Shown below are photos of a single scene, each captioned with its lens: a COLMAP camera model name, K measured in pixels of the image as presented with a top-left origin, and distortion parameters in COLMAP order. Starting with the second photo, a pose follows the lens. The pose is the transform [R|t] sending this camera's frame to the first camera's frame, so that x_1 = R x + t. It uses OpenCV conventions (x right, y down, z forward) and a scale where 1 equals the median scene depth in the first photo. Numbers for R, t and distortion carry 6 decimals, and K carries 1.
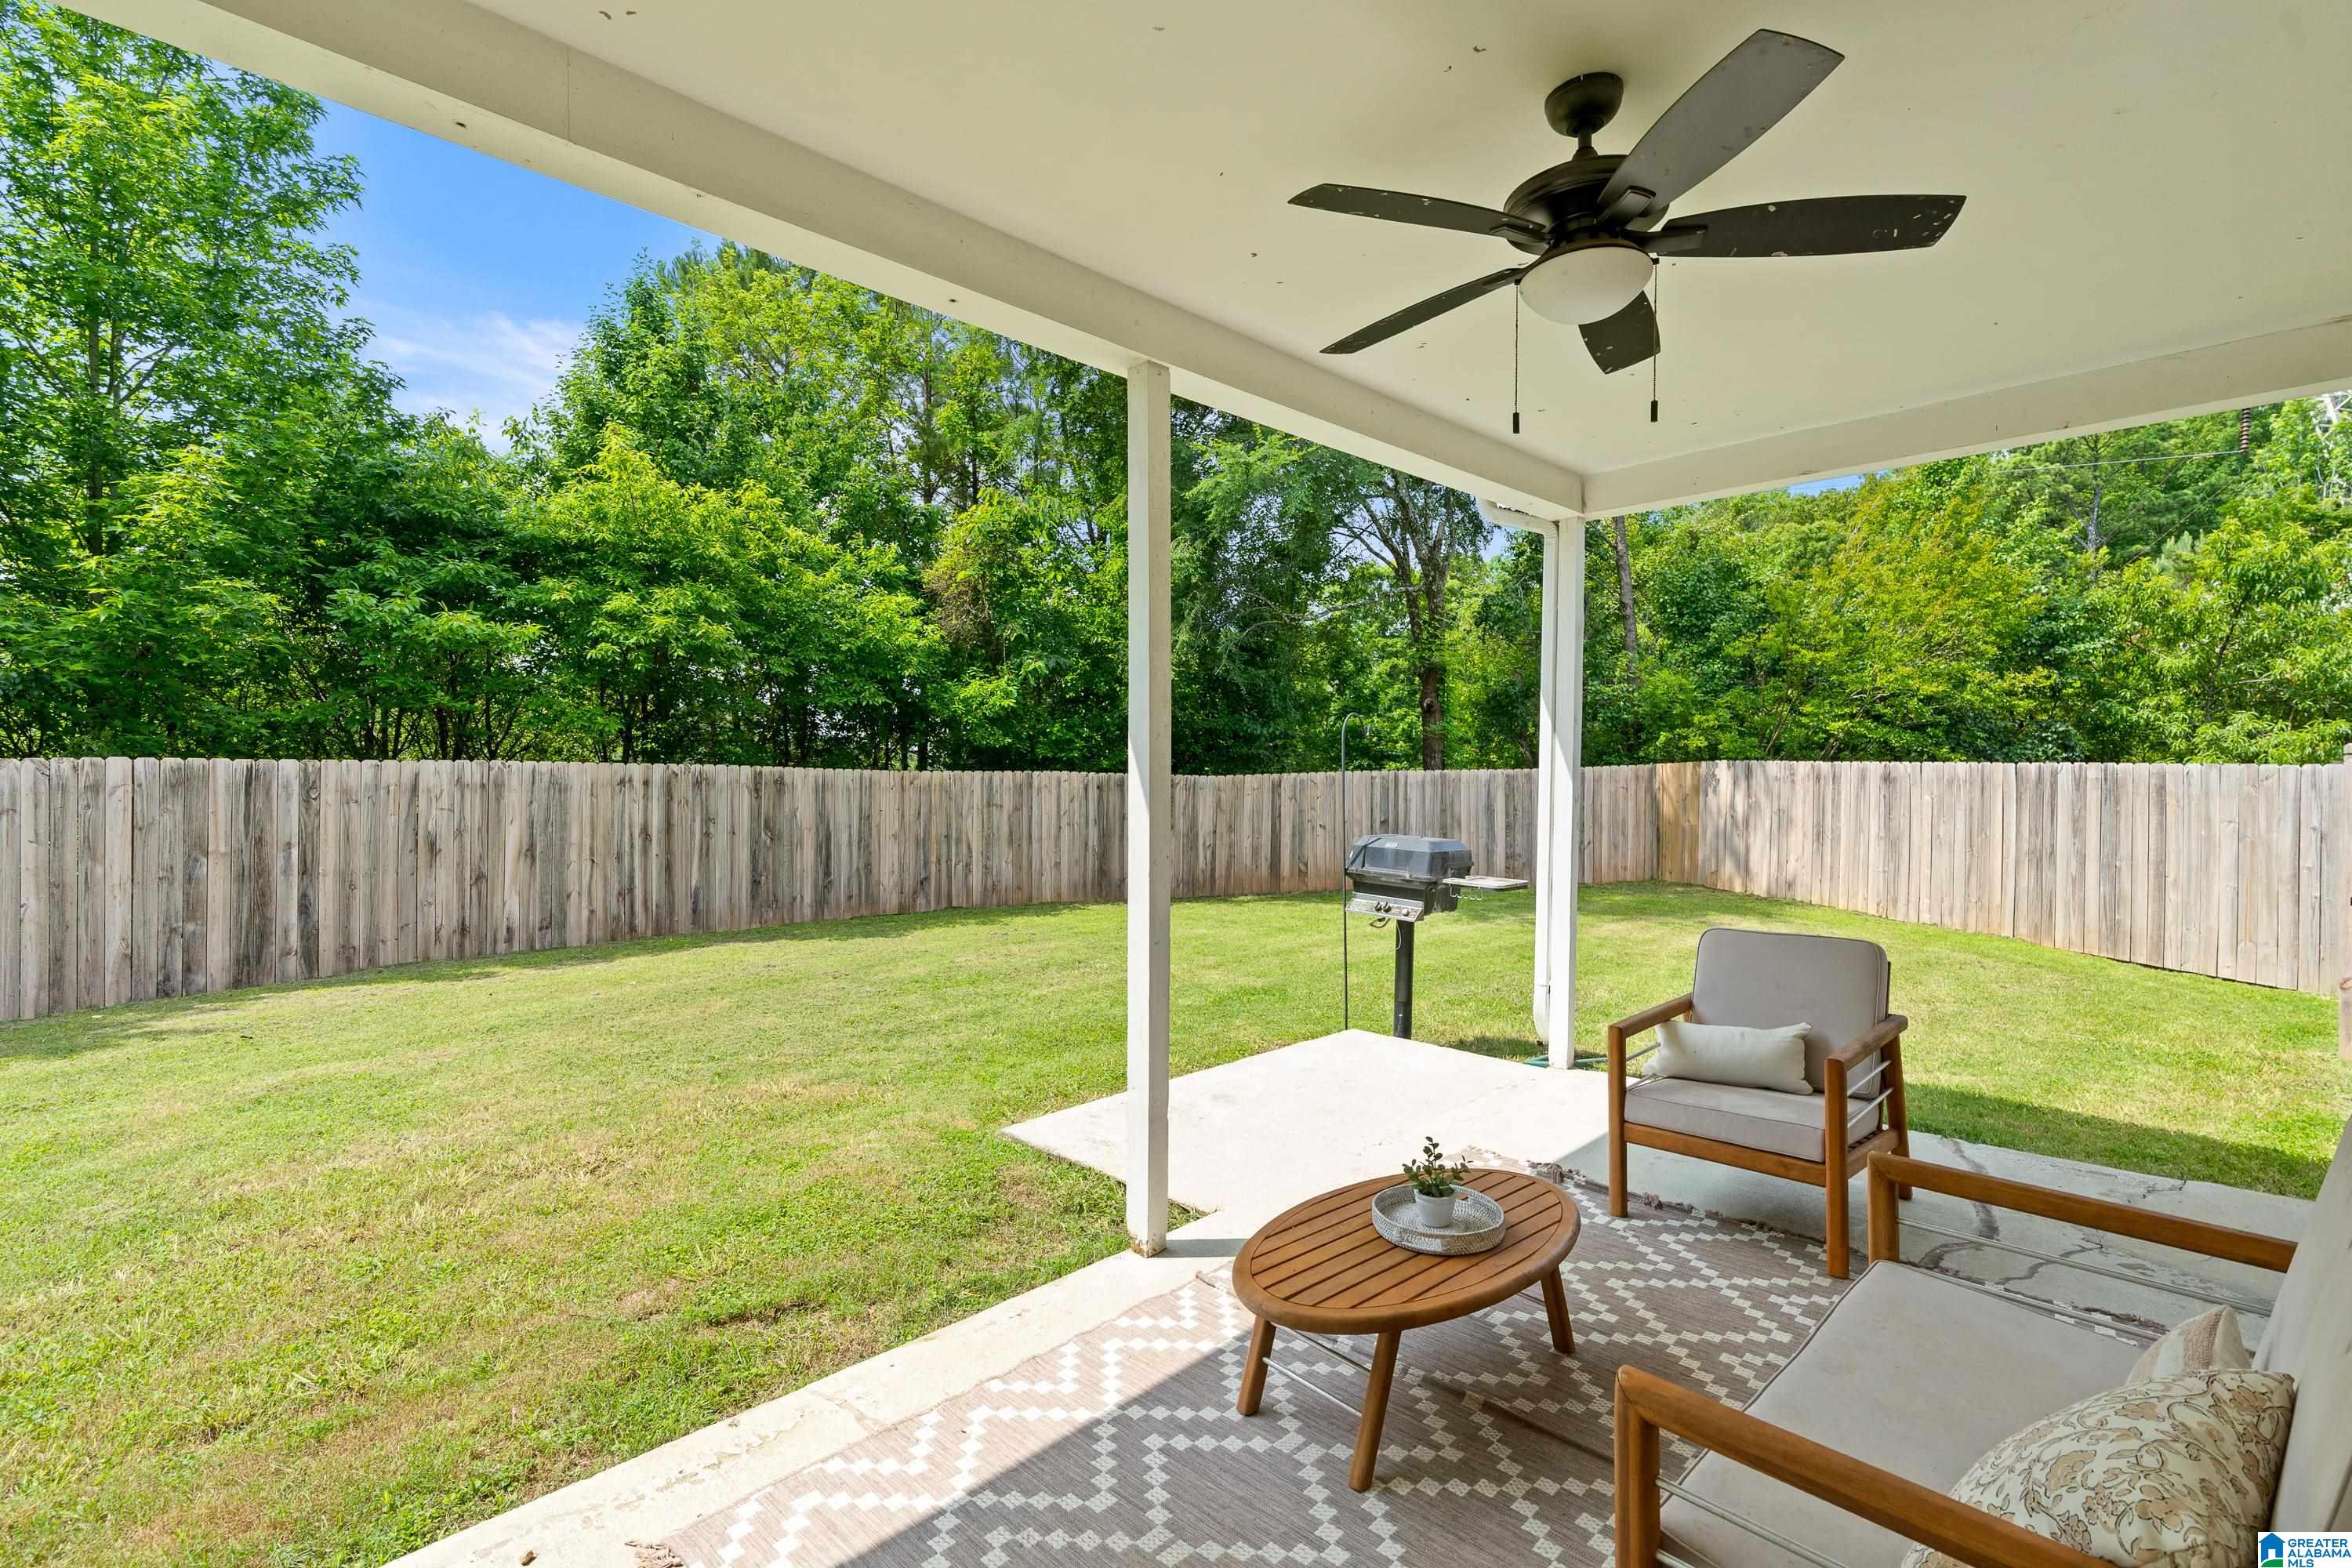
lens RADIAL K [[1054.7, 0, 1166.7], [0, 1054.7, 786.1], [0, 0, 1]] dist [-0.003779, -0.000419]
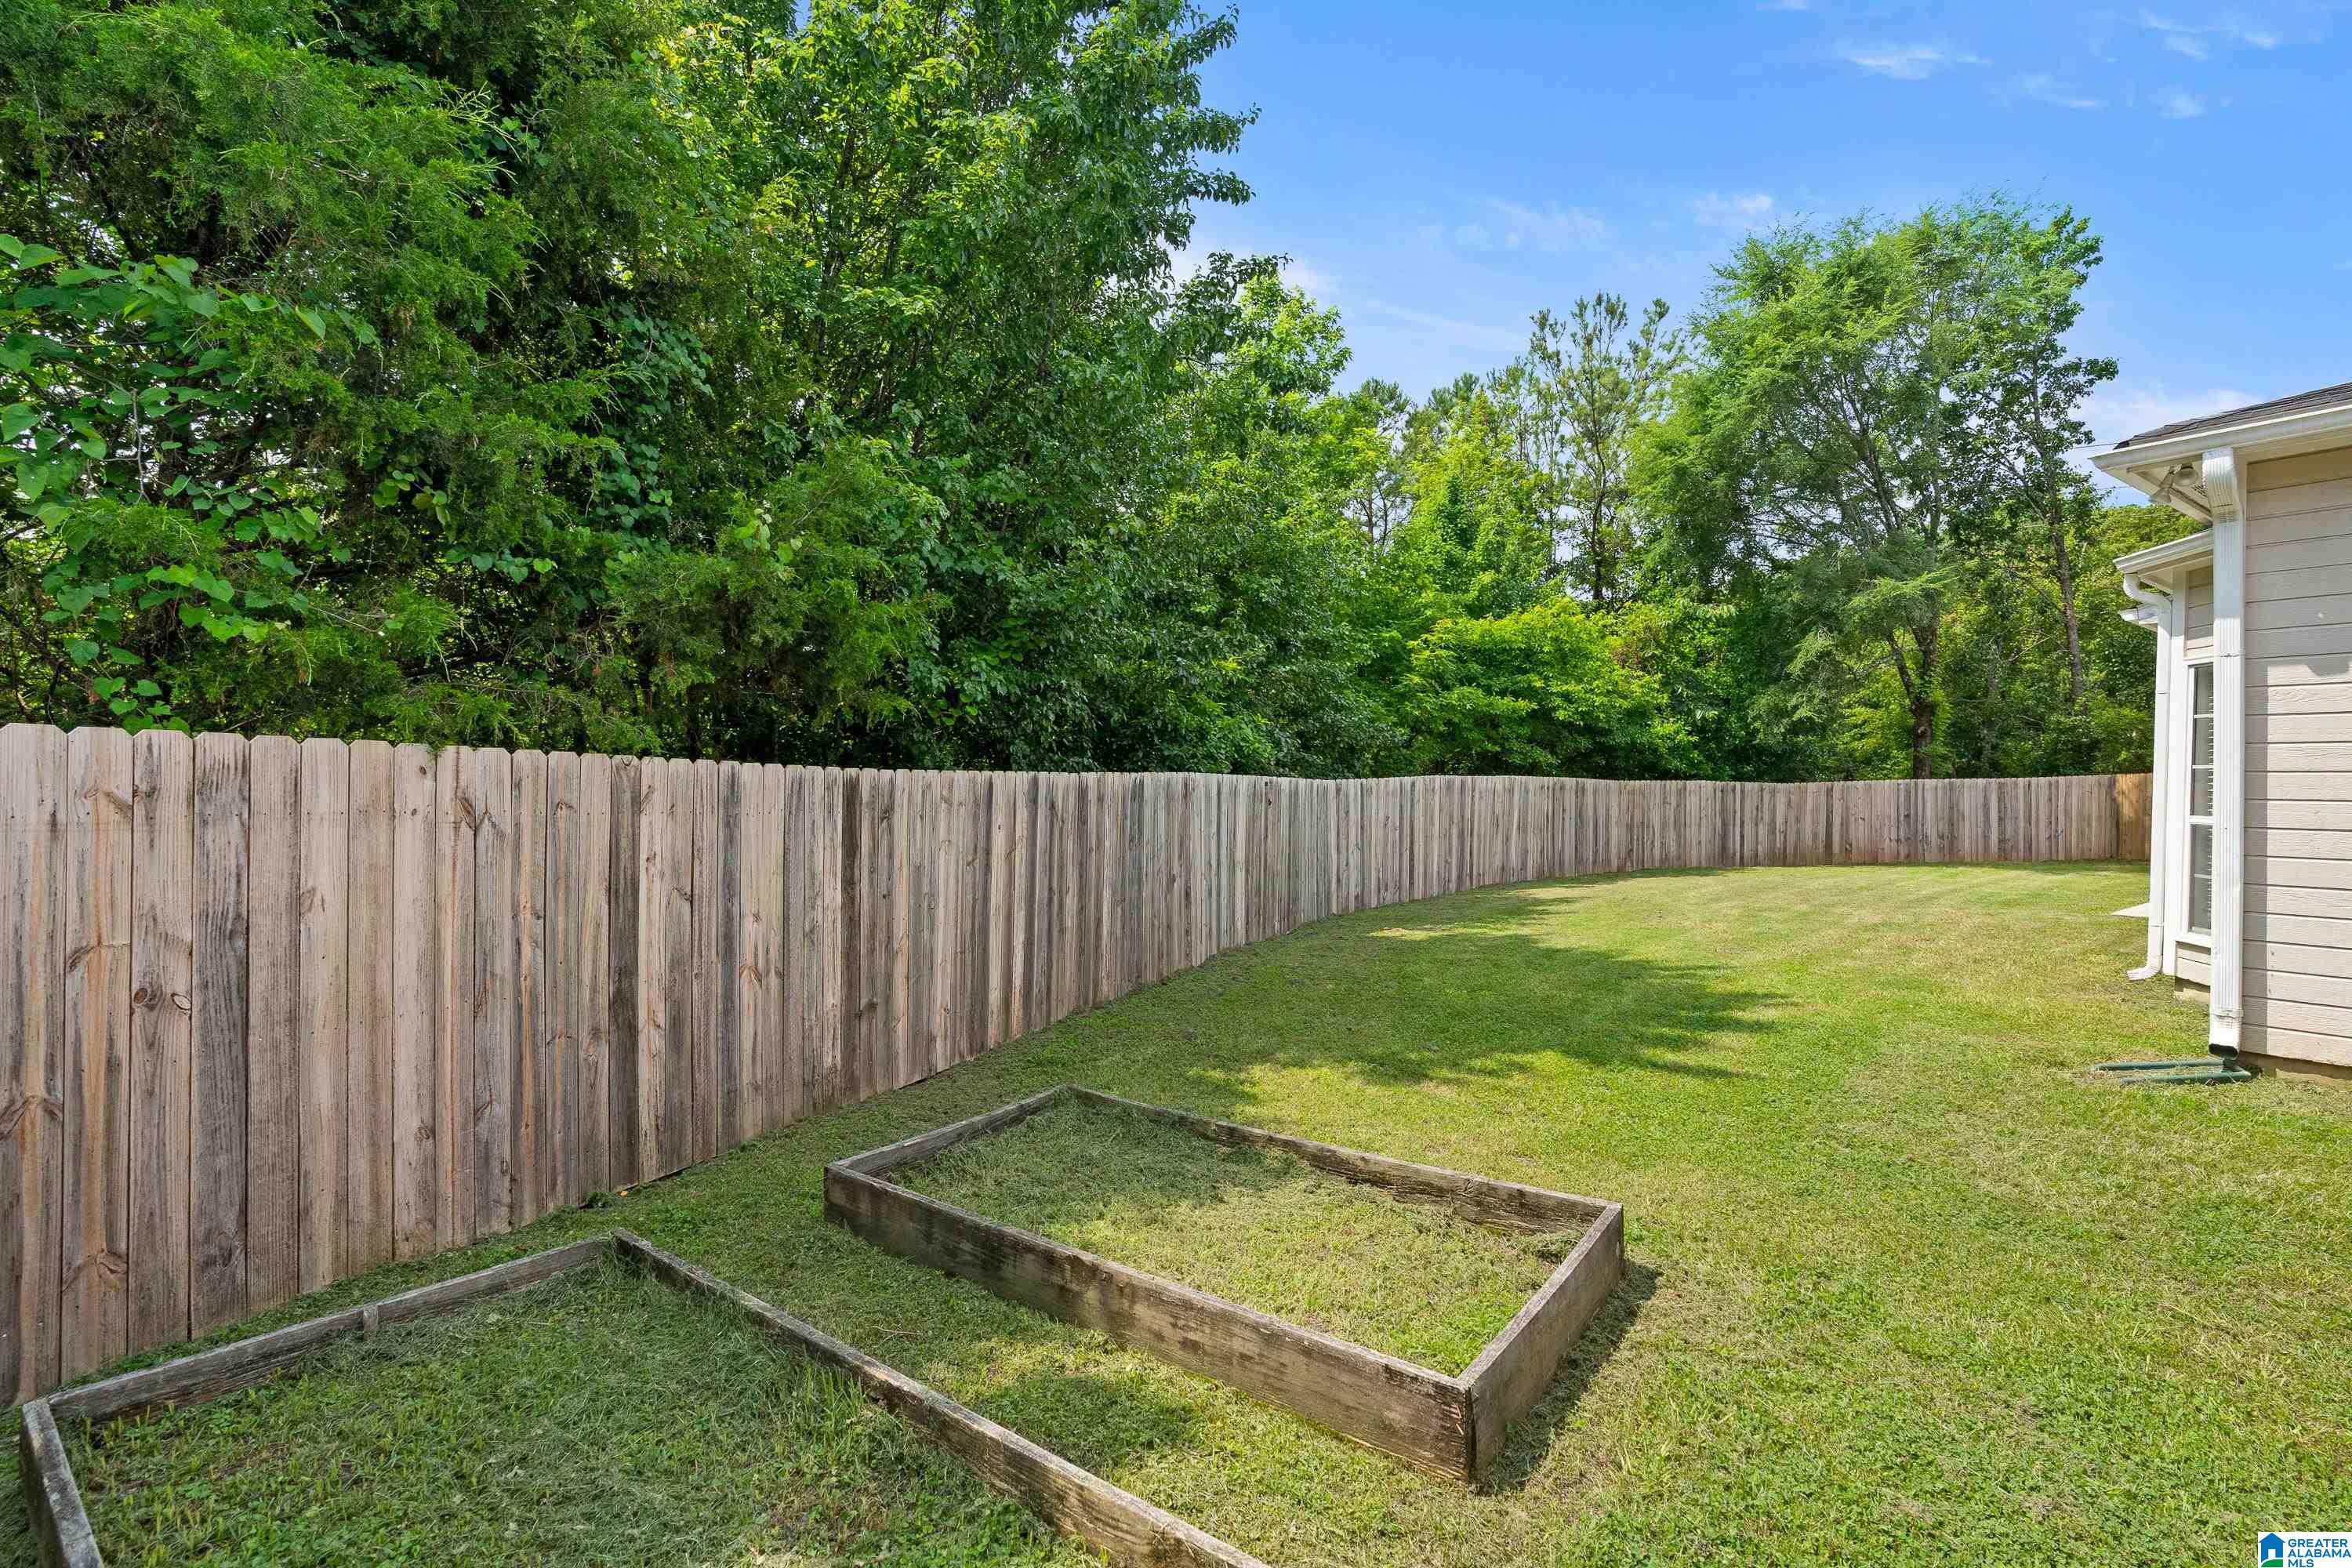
lens RADIAL K [[1066.3, 0, 1173.0], [0, 1066.3, 763.1], [0, 0, 1]] dist [-0.007281, 0.000317]
pose [[0.992786, -0.002464, -0.119871, -1.141088], [-0.000839, 0.999622, -0.027498, 0.006612], [0.119893, 0.027400, 0.992409, -1.018542]]
